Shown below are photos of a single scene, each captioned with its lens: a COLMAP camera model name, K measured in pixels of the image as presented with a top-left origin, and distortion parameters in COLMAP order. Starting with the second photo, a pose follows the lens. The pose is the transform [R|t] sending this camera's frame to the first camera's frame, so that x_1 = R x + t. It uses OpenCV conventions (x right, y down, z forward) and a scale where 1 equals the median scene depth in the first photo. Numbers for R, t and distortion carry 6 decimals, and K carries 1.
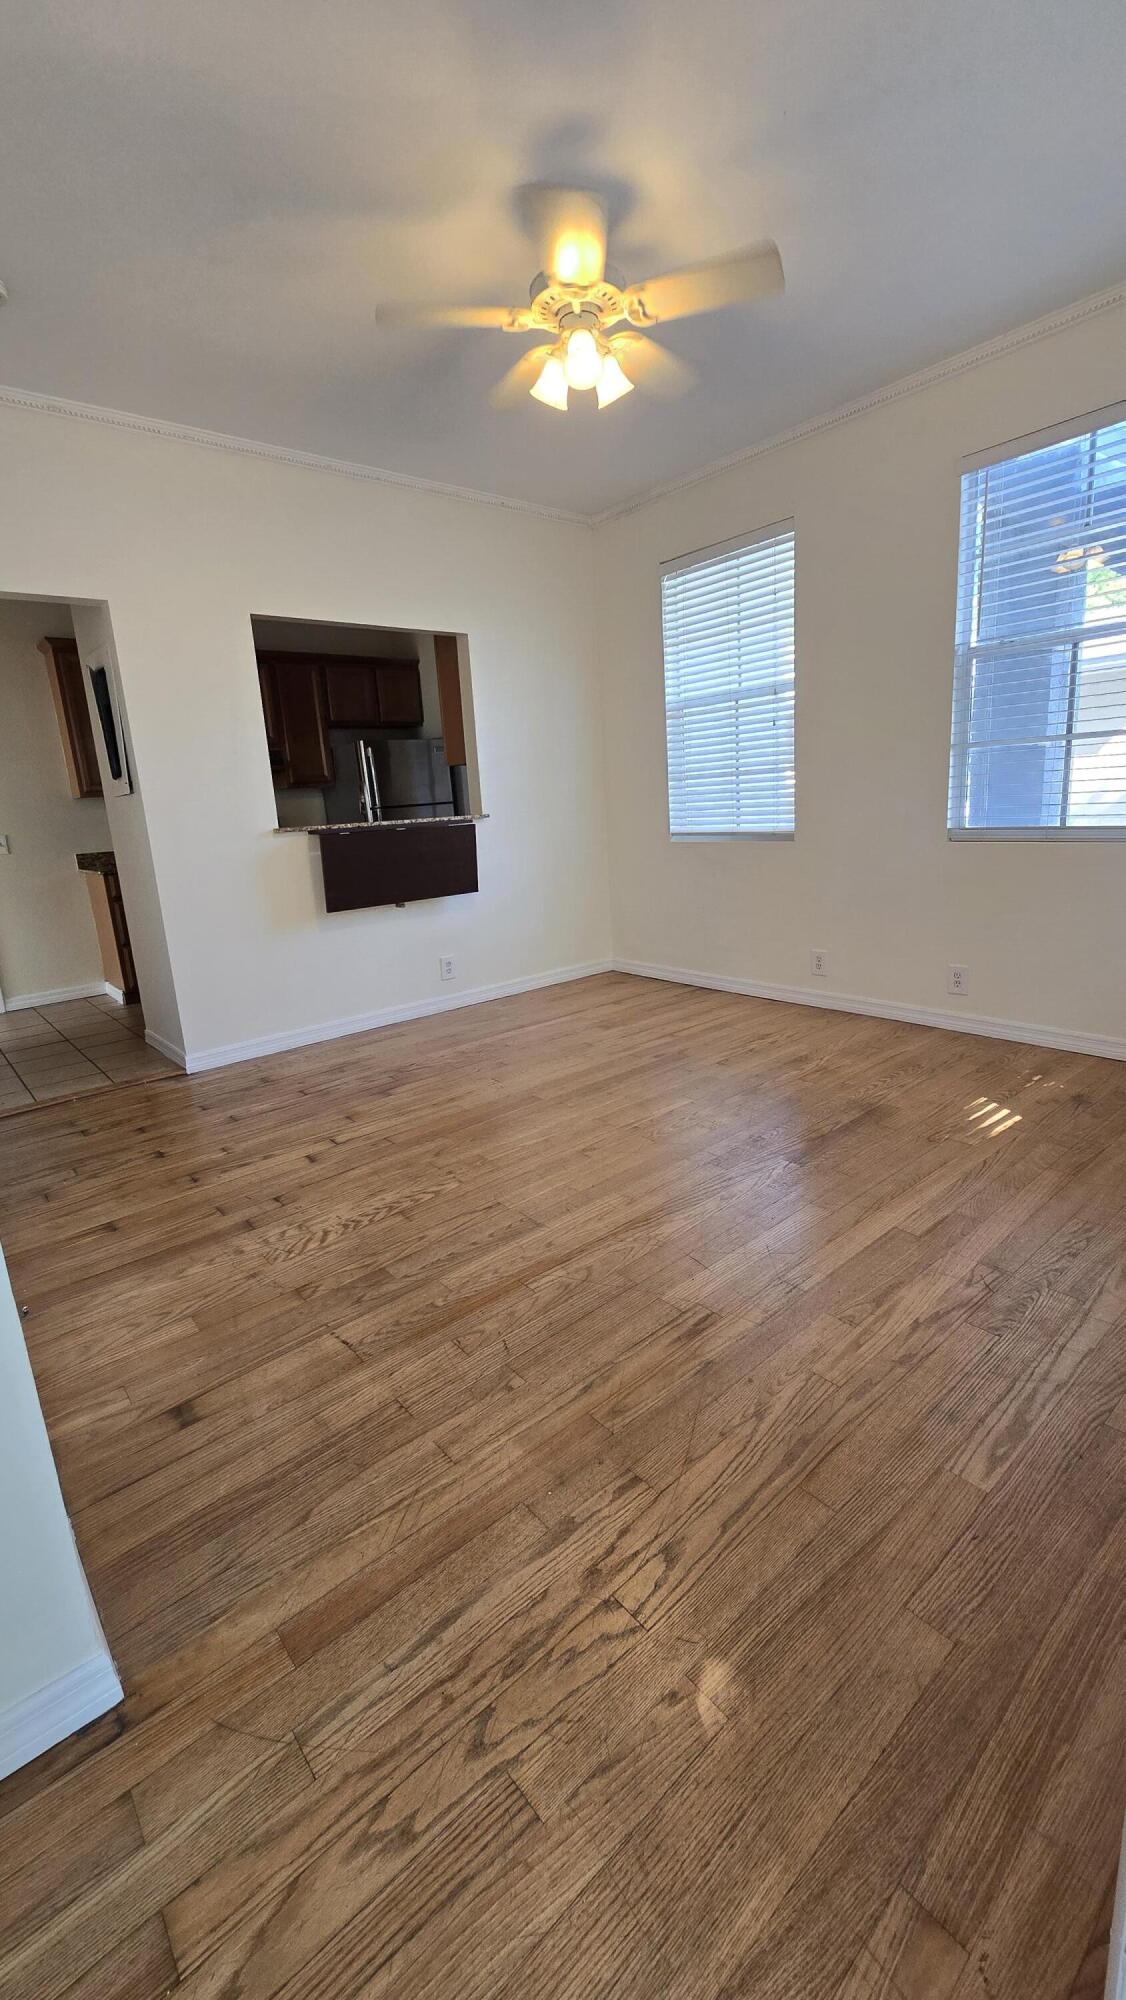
lens RADIAL K [[816.3, 0, 575.2], [0, 816.3, 995.2], [0, 0, 1]] dist [-0.007490, 0.002432]
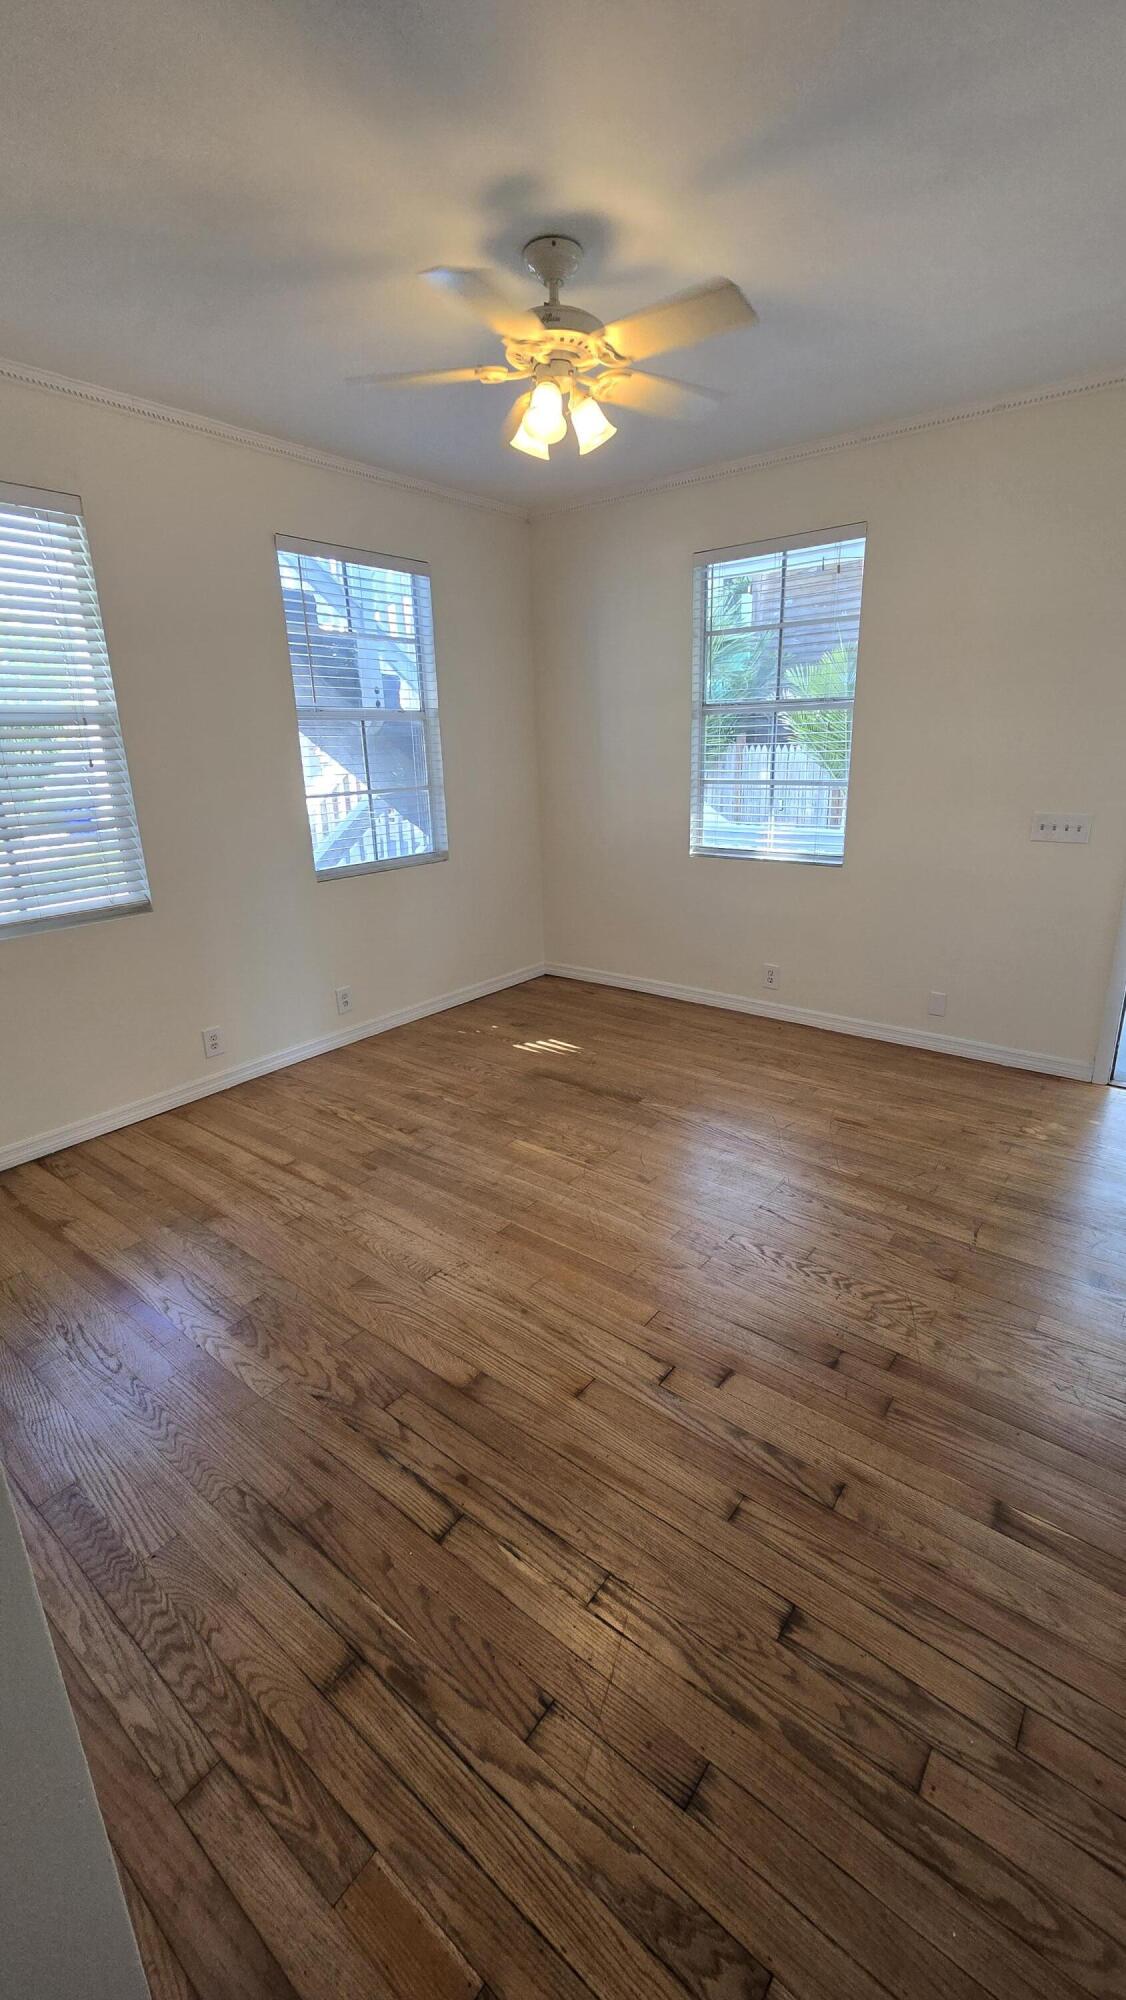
lens RADIAL K [[816.3, 0, 572.3], [0, 816.3, 987.5], [0, 0, 1]] dist [-0.007490, 0.002432]
pose [[-0.198290, -0.226267, 0.953669, -0.891881], [0.266478, 0.923893, 0.274610, -0.346343], [-0.943223, 0.308585, -0.122904, 1.091564]]
